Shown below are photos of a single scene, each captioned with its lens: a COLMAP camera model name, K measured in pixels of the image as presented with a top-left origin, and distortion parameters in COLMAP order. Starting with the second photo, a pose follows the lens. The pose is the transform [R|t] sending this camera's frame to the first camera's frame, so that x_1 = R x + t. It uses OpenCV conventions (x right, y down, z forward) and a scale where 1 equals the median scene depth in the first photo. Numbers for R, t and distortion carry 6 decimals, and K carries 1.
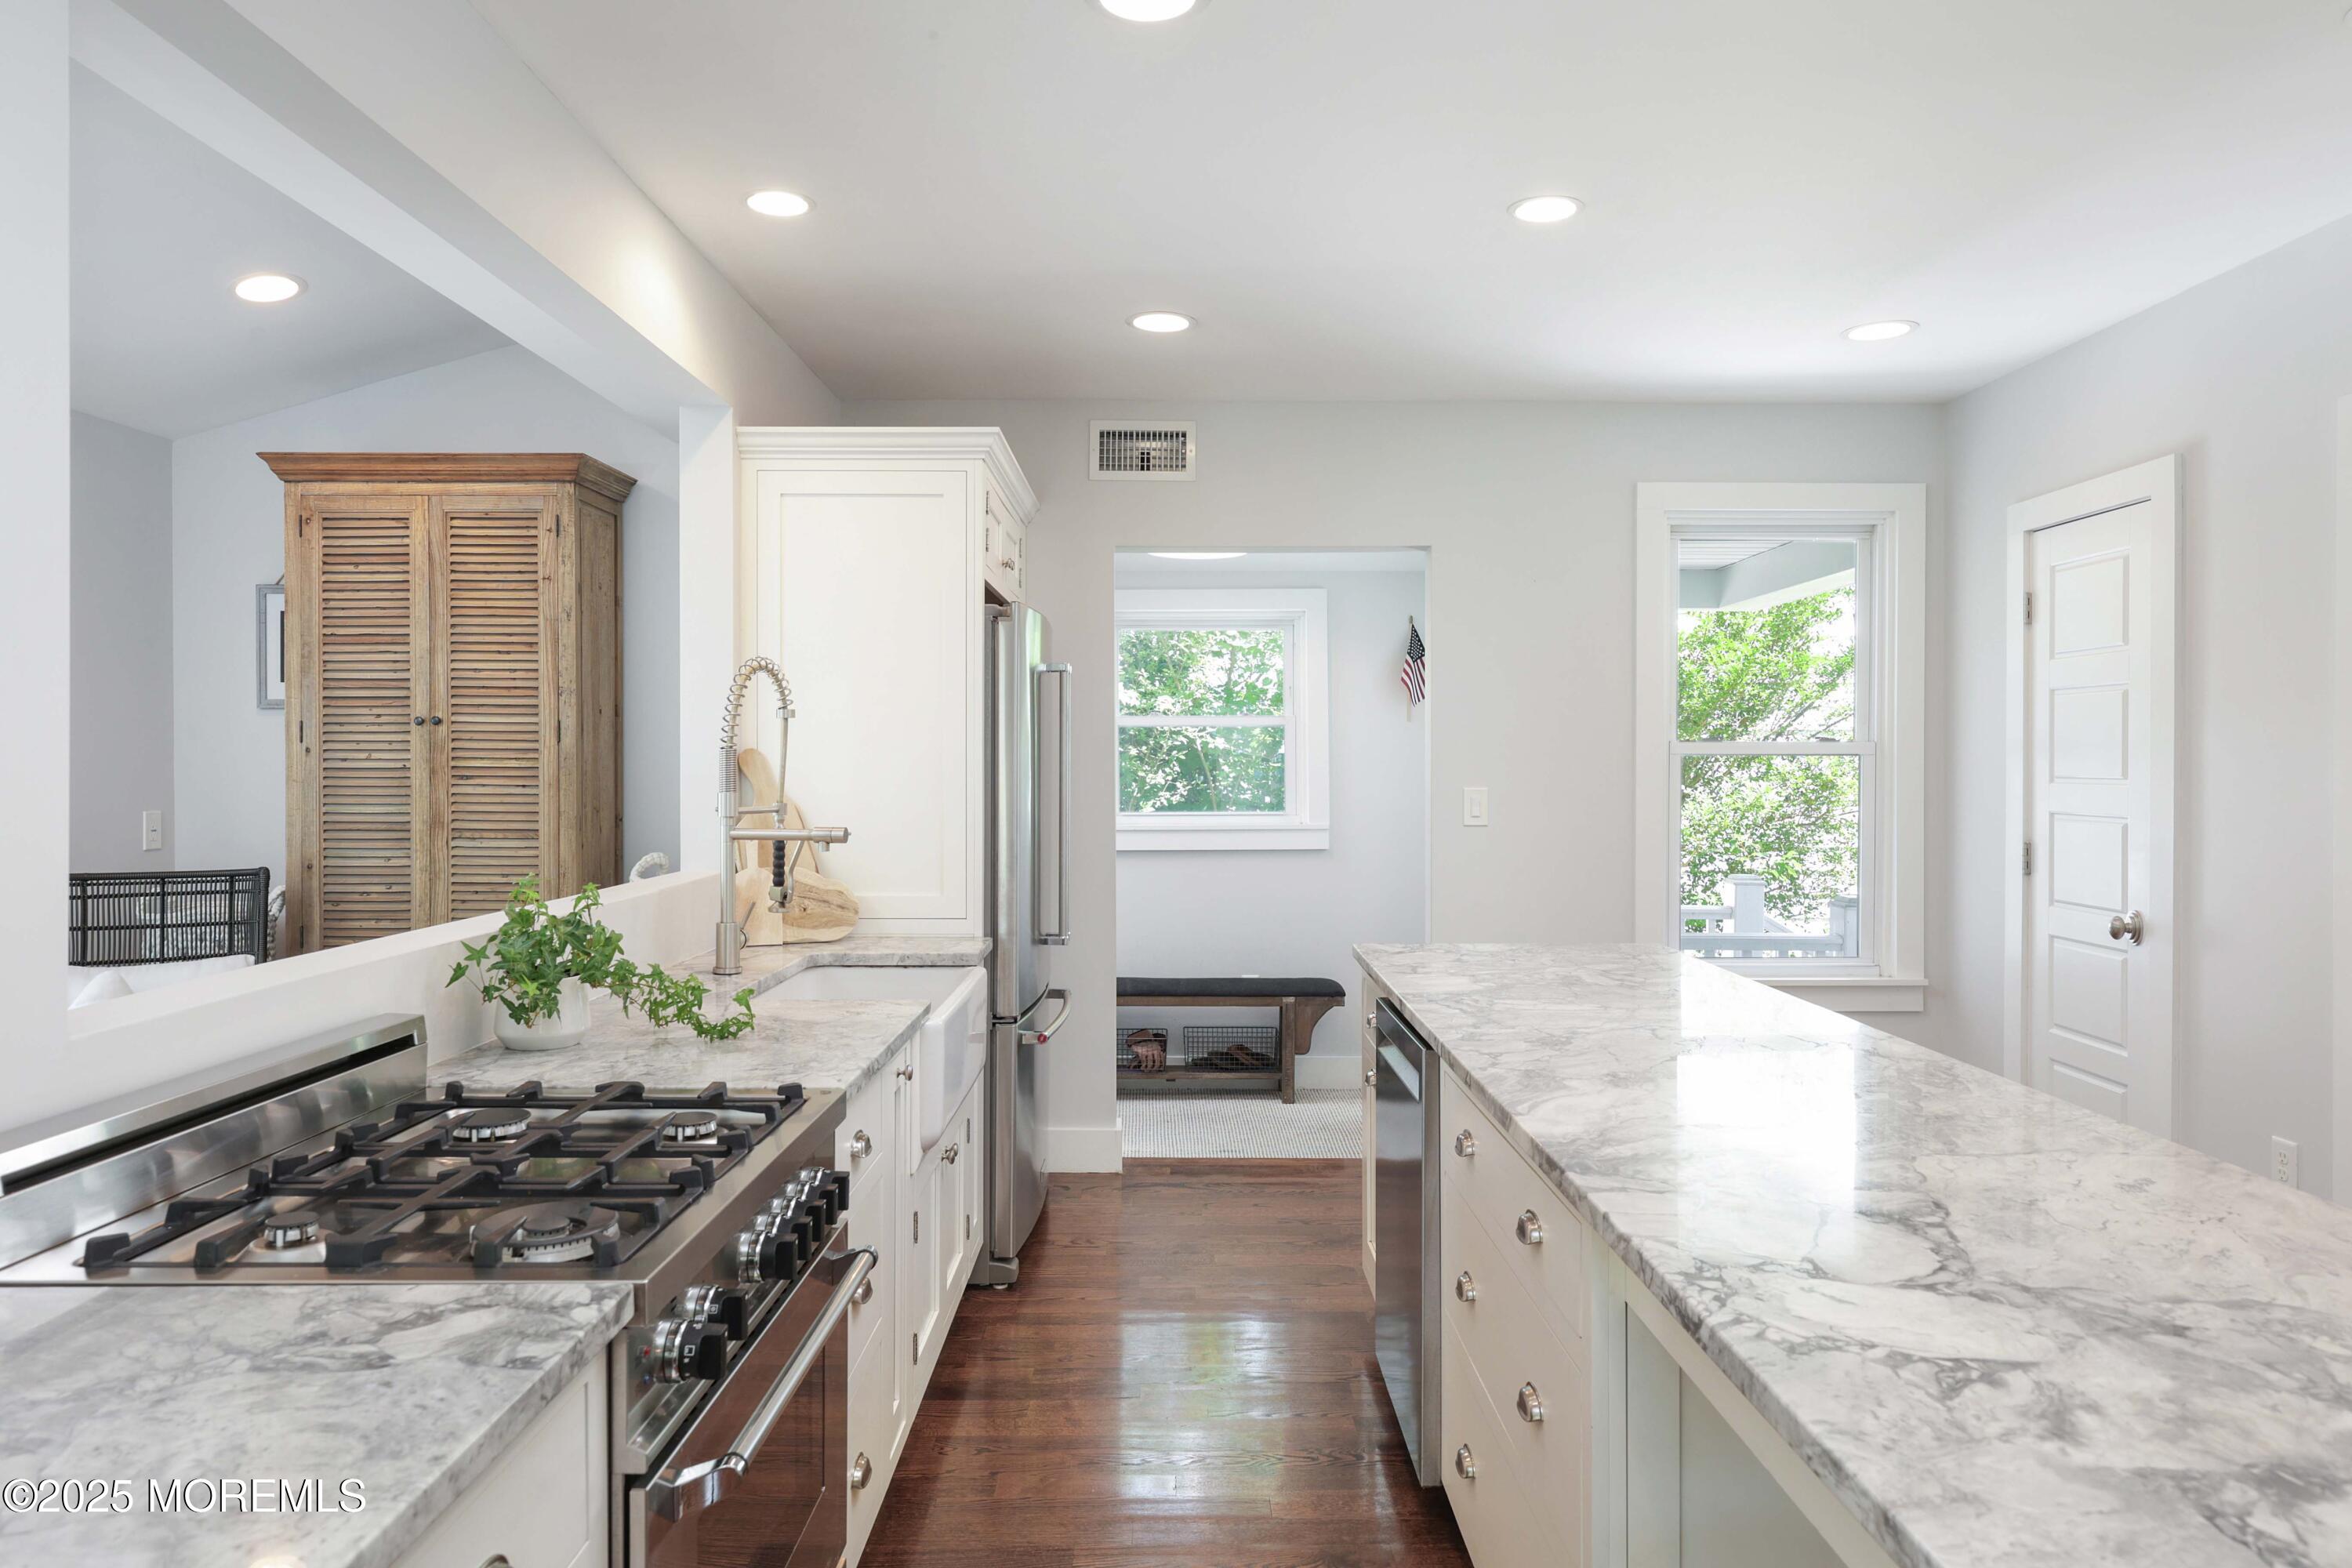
lens RADIAL K [[1470.2, 0, 1152.7], [0, 1470.2, 776.9], [0, 0, 1]] dist [-0.002777, -0.001096]
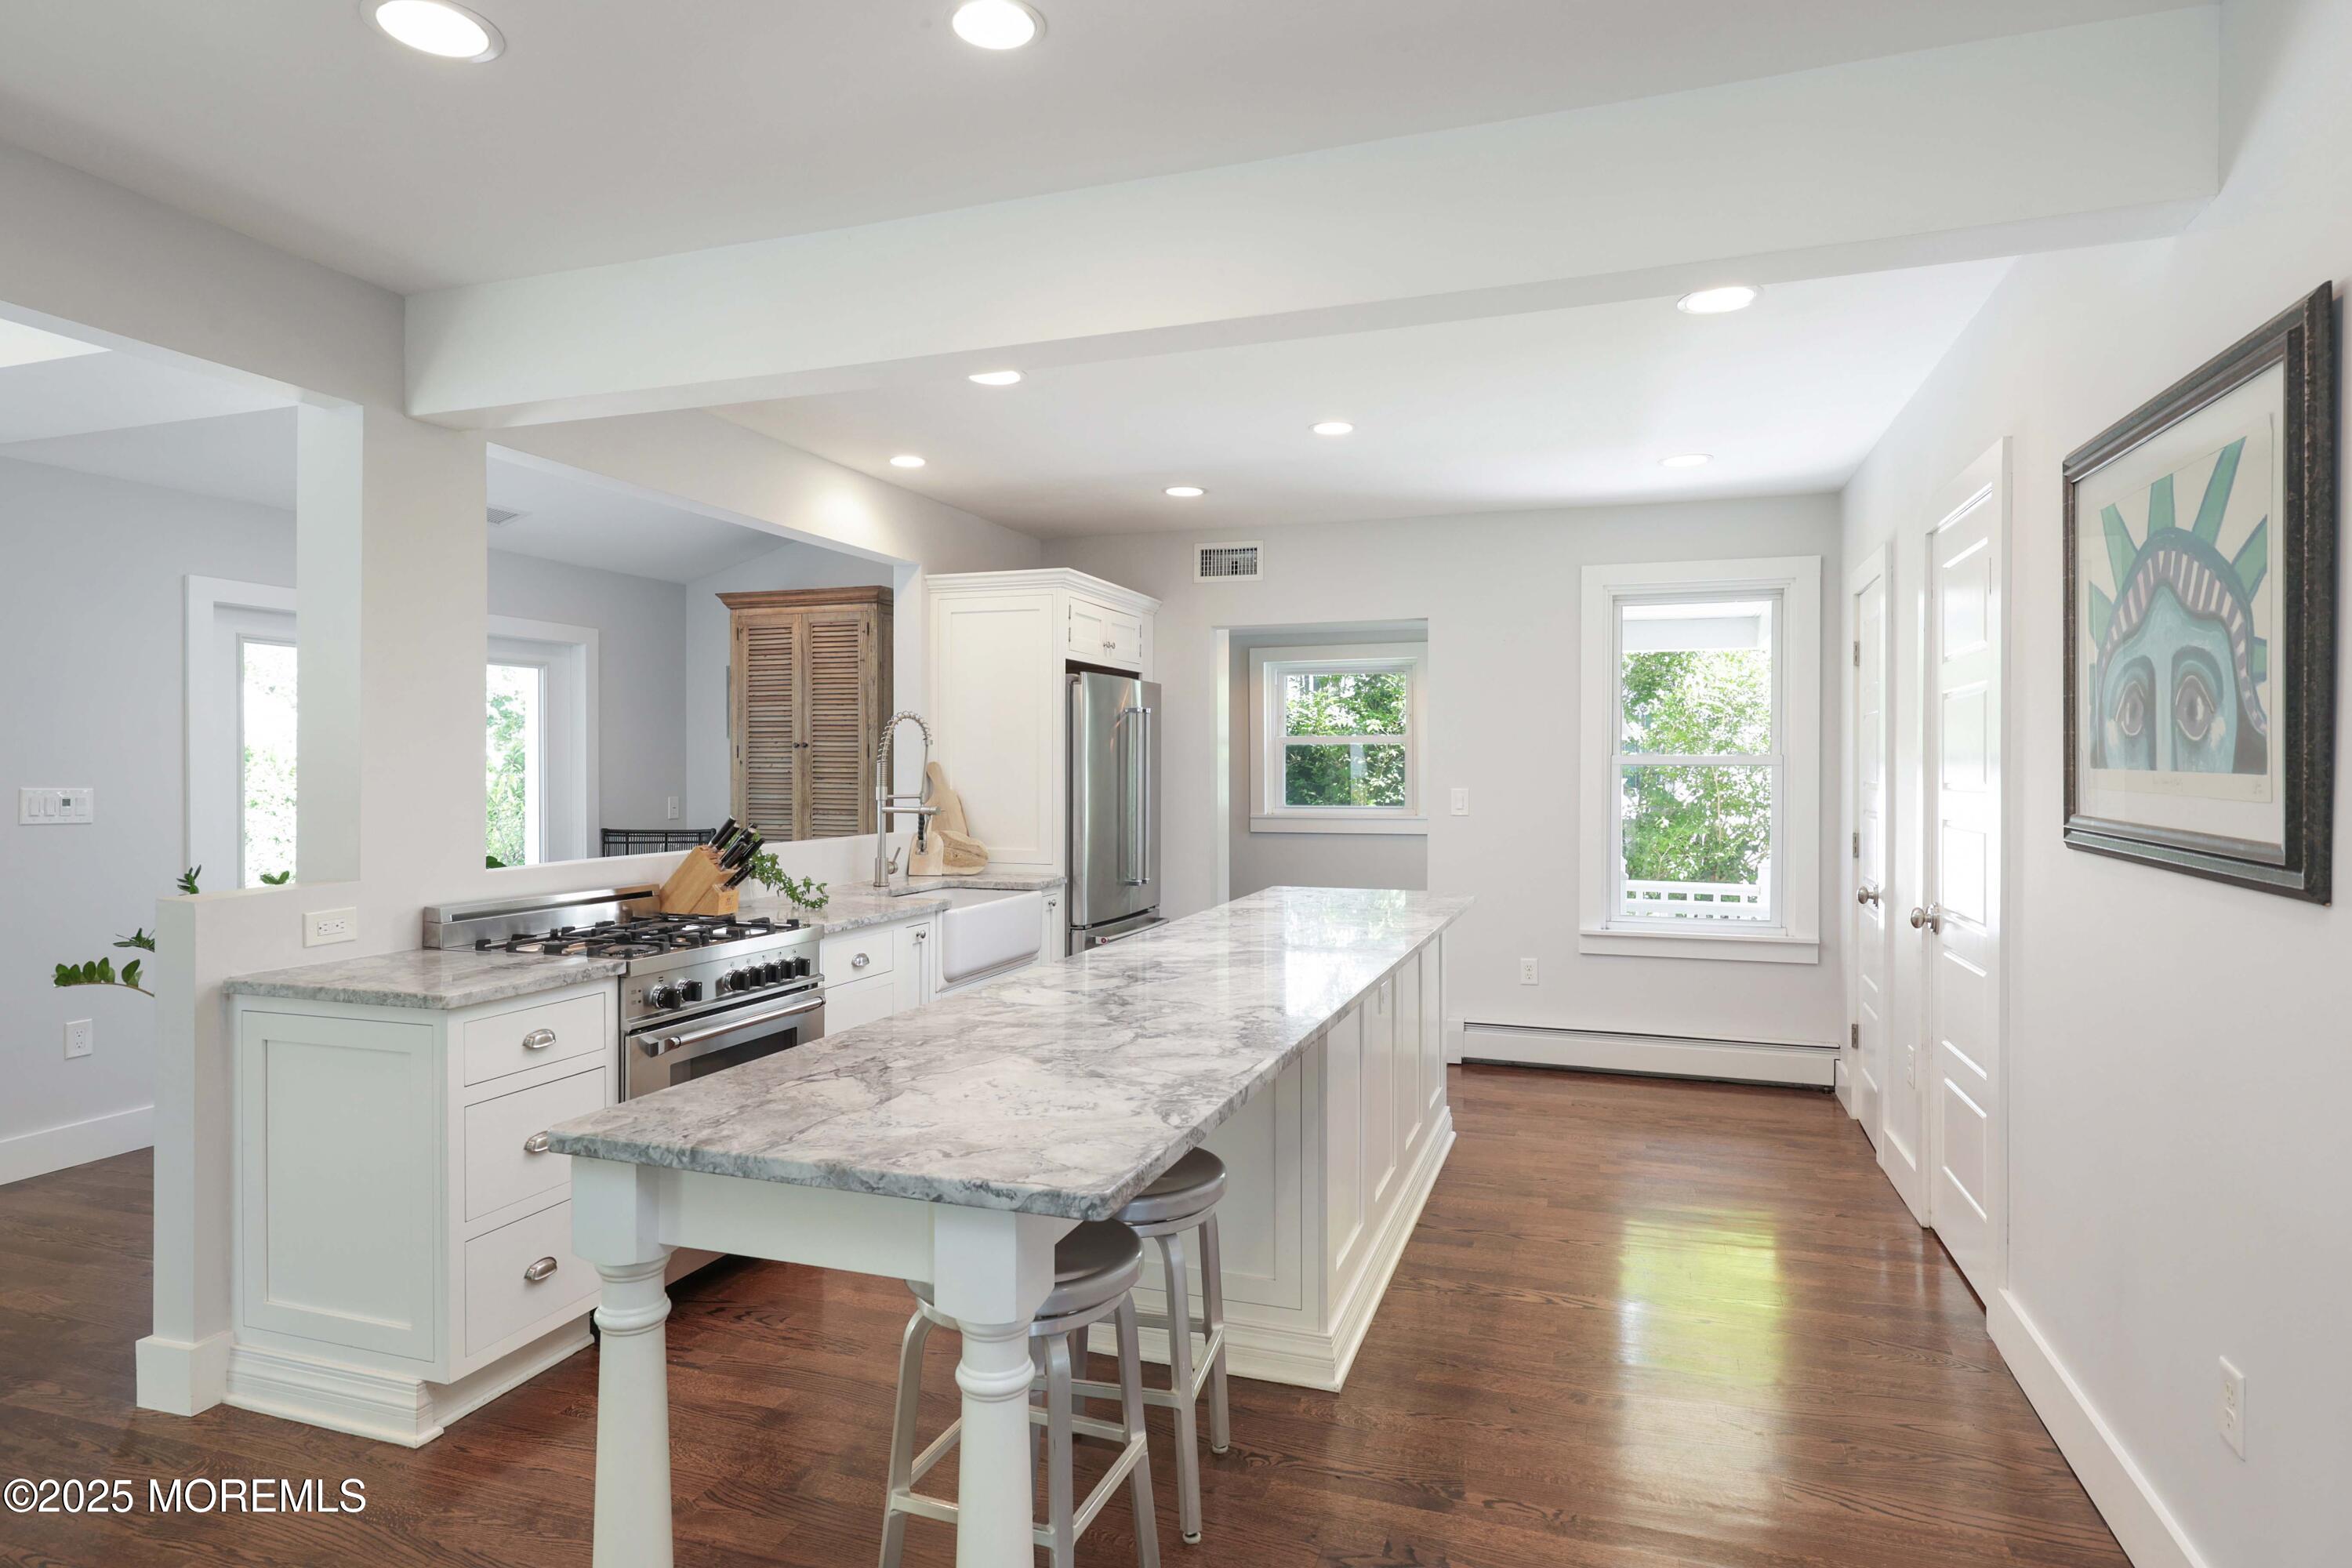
lens RADIAL K [[1276.0, 0, 1212.2], [0, 1276.0, 772.8], [0, 0, 1]] dist [-0.002698, 0.000214]
pose [[0.953509, 0.002232, -0.301357, 0.411030], [-0.004079, 0.999977, -0.005497, 0.000214], [0.301338, 0.006471, 0.953496, -0.271317]]
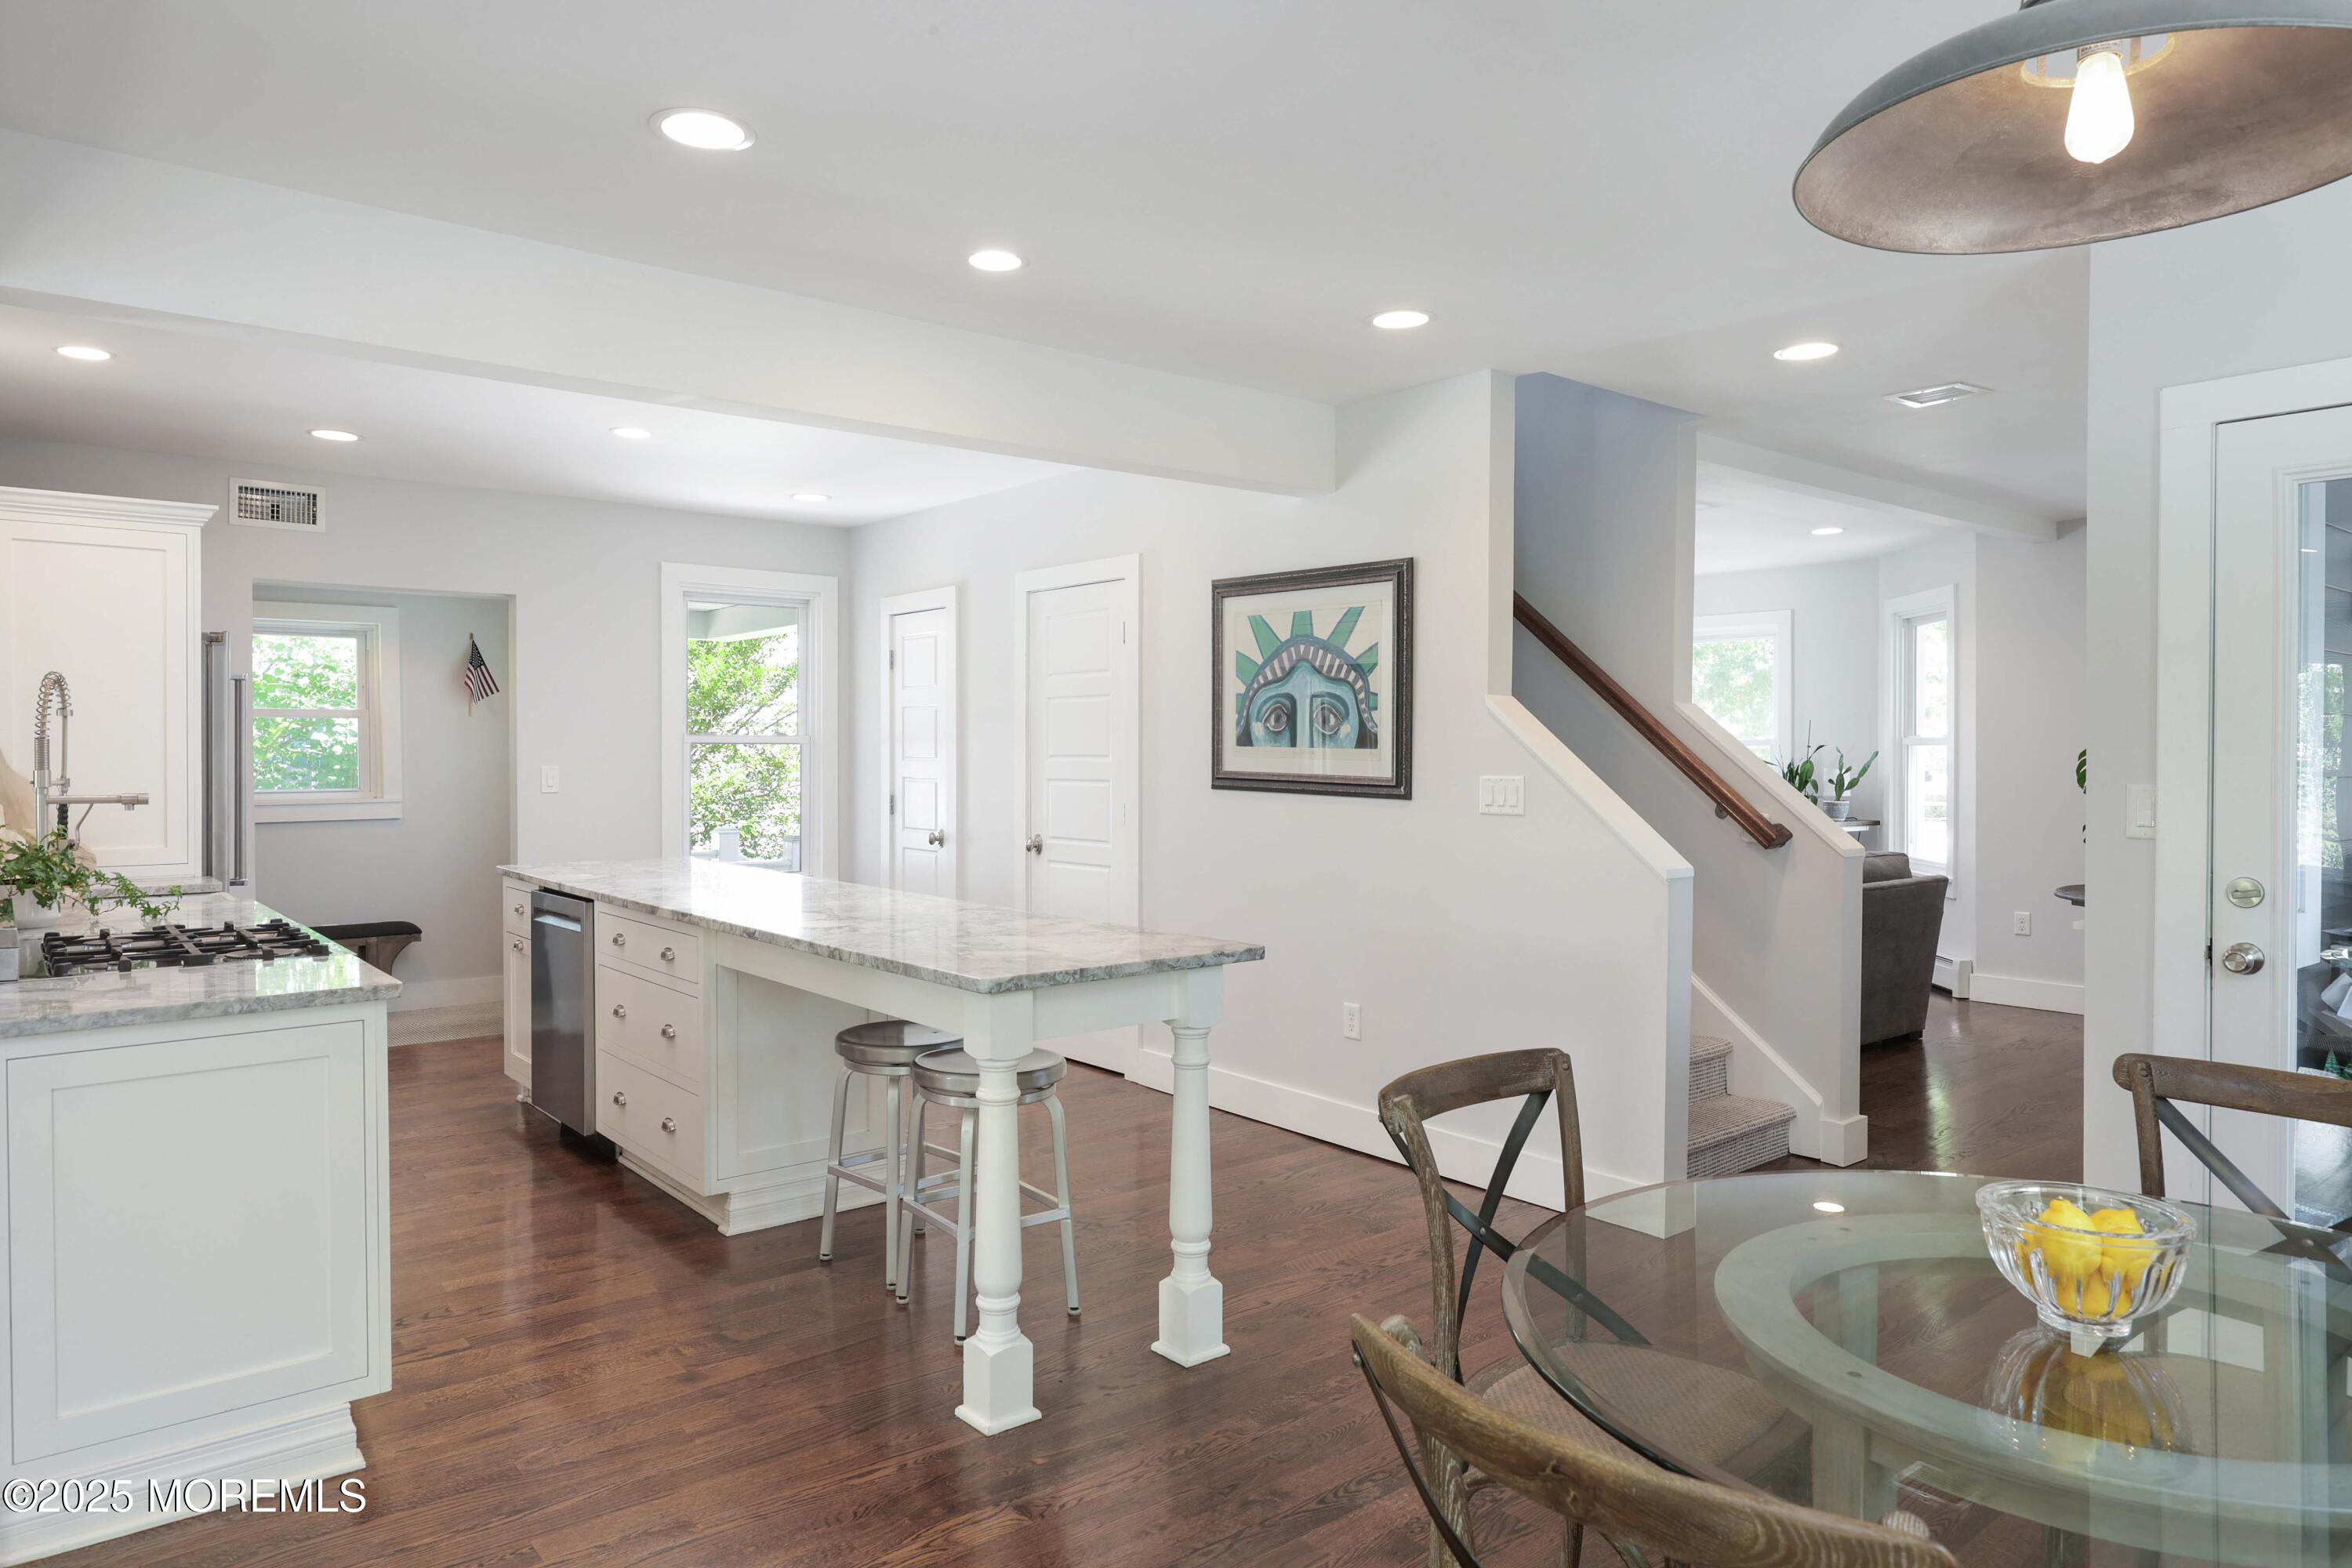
lens RADIAL K [[1470.2, 0, 1193.9], [0, 1470.2, 777.4], [0, 0, 1]] dist [-0.002777, -0.001096]
pose [[0.758391, -0.010588, 0.651714, -0.273468], [0.004283, 0.999927, 0.011260, 0.006039], [-0.651786, -0.005748, 0.758381, -0.567559]]
